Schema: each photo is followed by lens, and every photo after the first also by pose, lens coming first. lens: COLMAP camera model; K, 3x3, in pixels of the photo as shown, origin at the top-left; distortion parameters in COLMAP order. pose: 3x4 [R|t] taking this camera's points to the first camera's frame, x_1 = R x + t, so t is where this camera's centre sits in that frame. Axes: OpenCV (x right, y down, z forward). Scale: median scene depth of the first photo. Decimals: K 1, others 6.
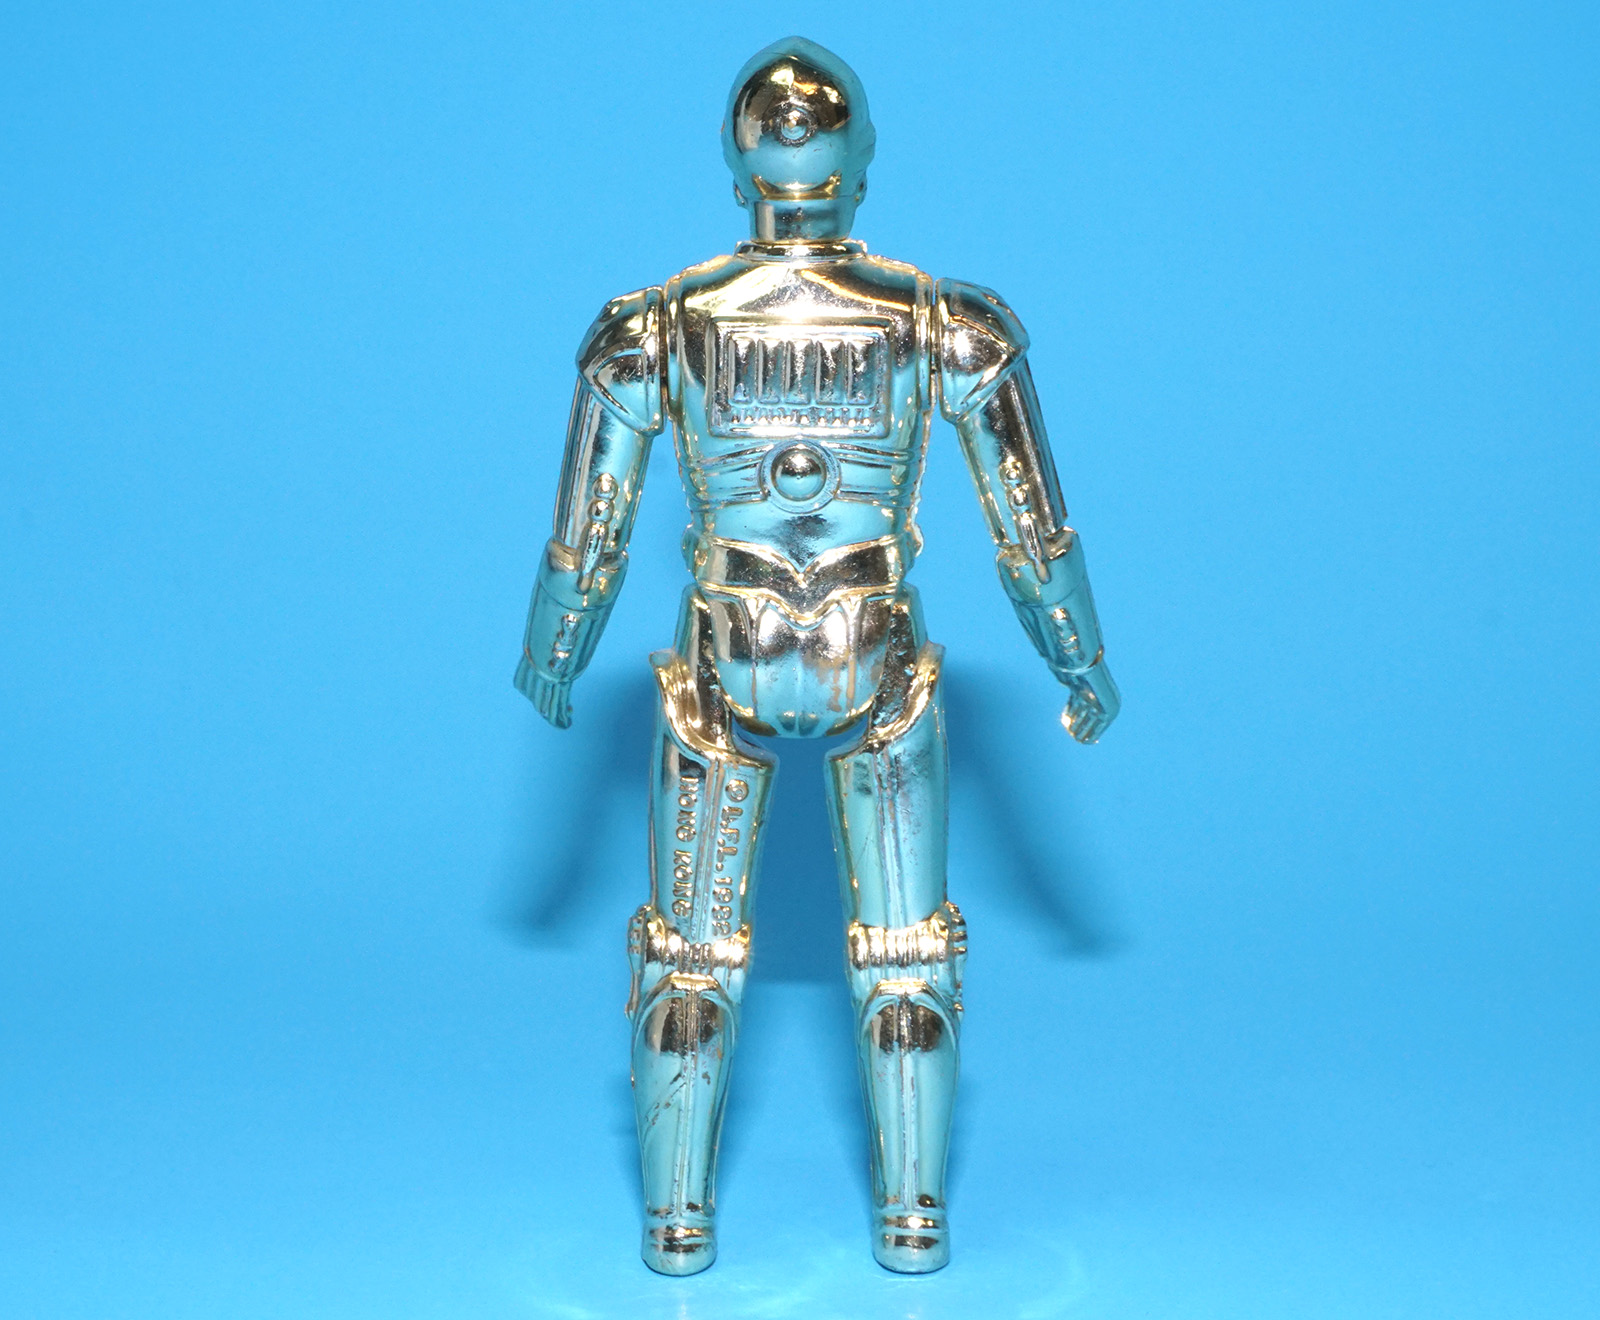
lens RADIAL K [[3840.3, 0, 803.4], [0, 3840.3, 665.9], [0, 0, 1]] dist [0.090062, 0.000000]
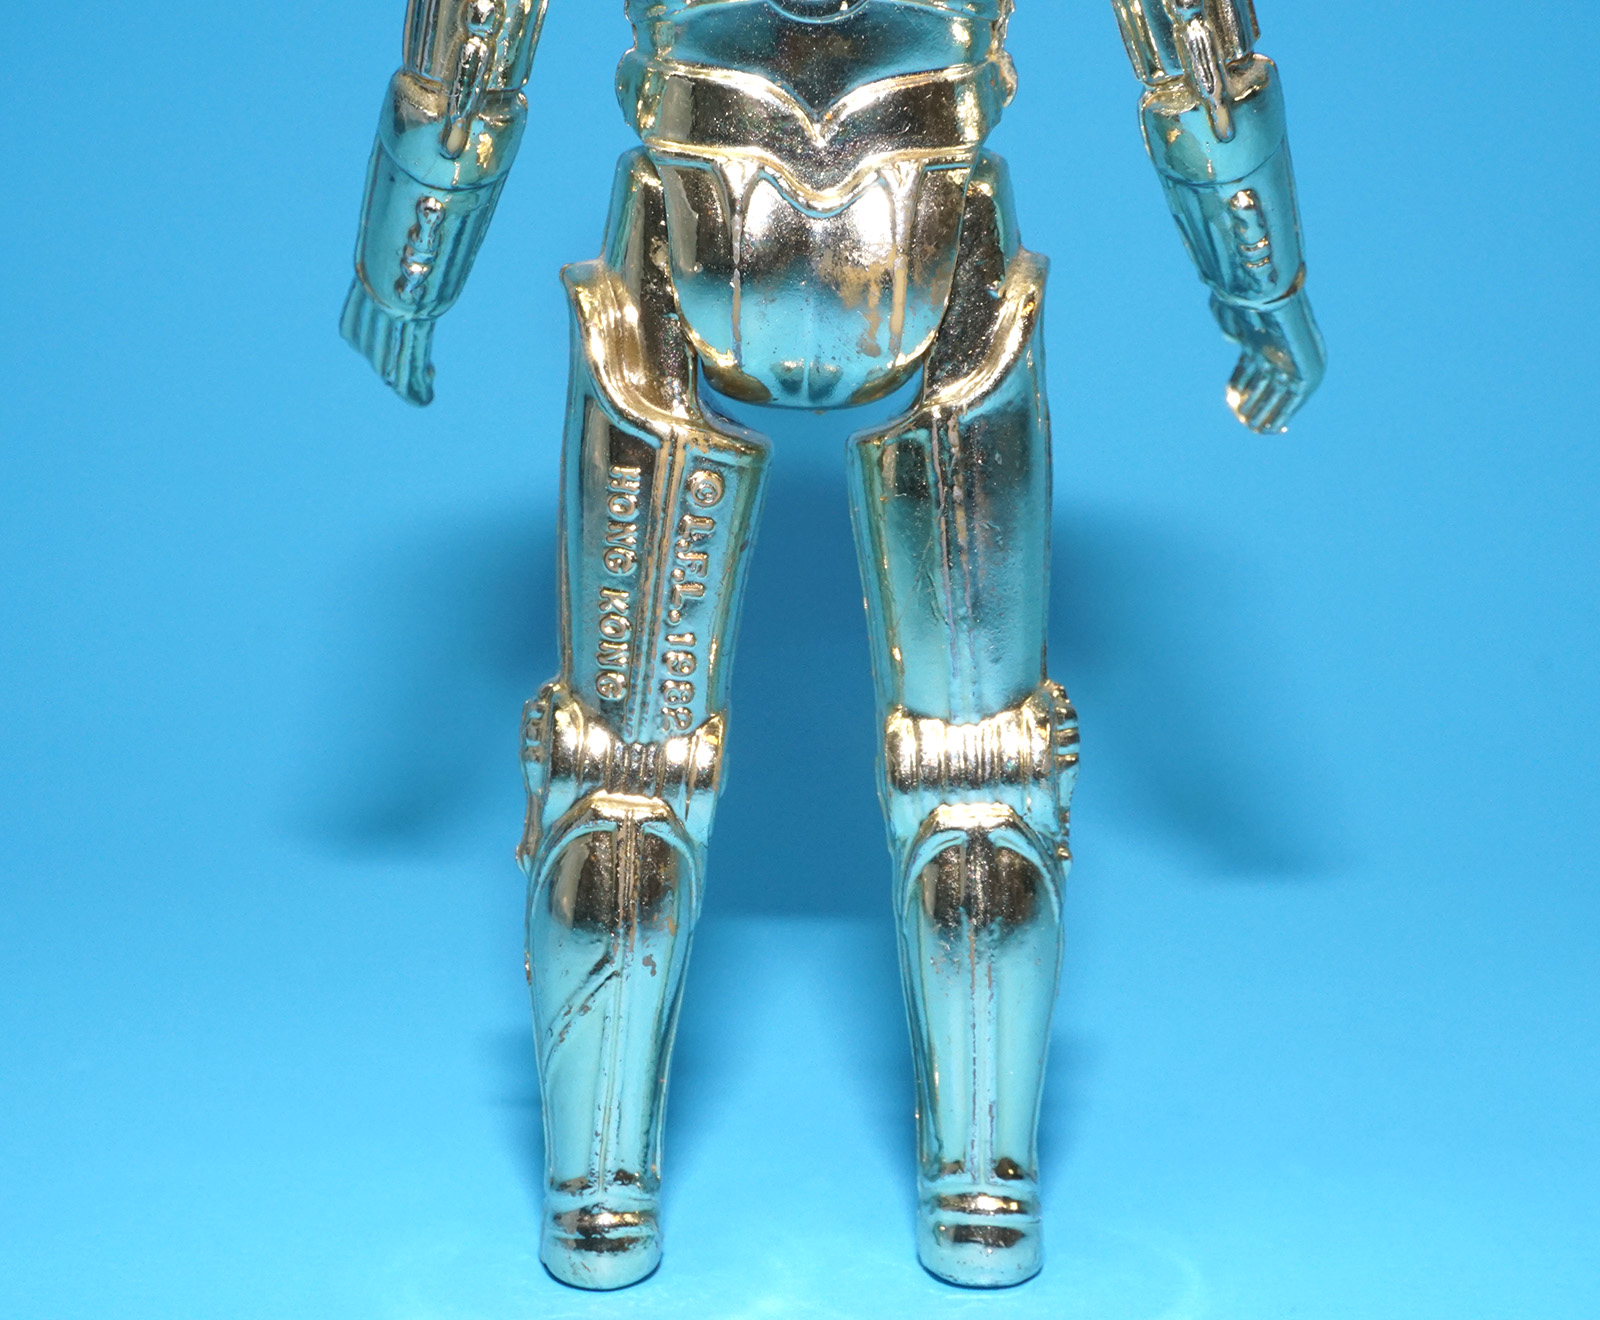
lens RADIAL K [[3840.3, 0, 798.6], [0, 3840.3, 661.9], [0, 0, 1]] dist [0.090062, 0.000000]
pose [[0.999624, 0.009060, 0.025873, -0.017853], [-0.009261, 0.999928, 0.007669, 0.054510], [-0.025802, -0.007906, 0.999636, 0.393721]]
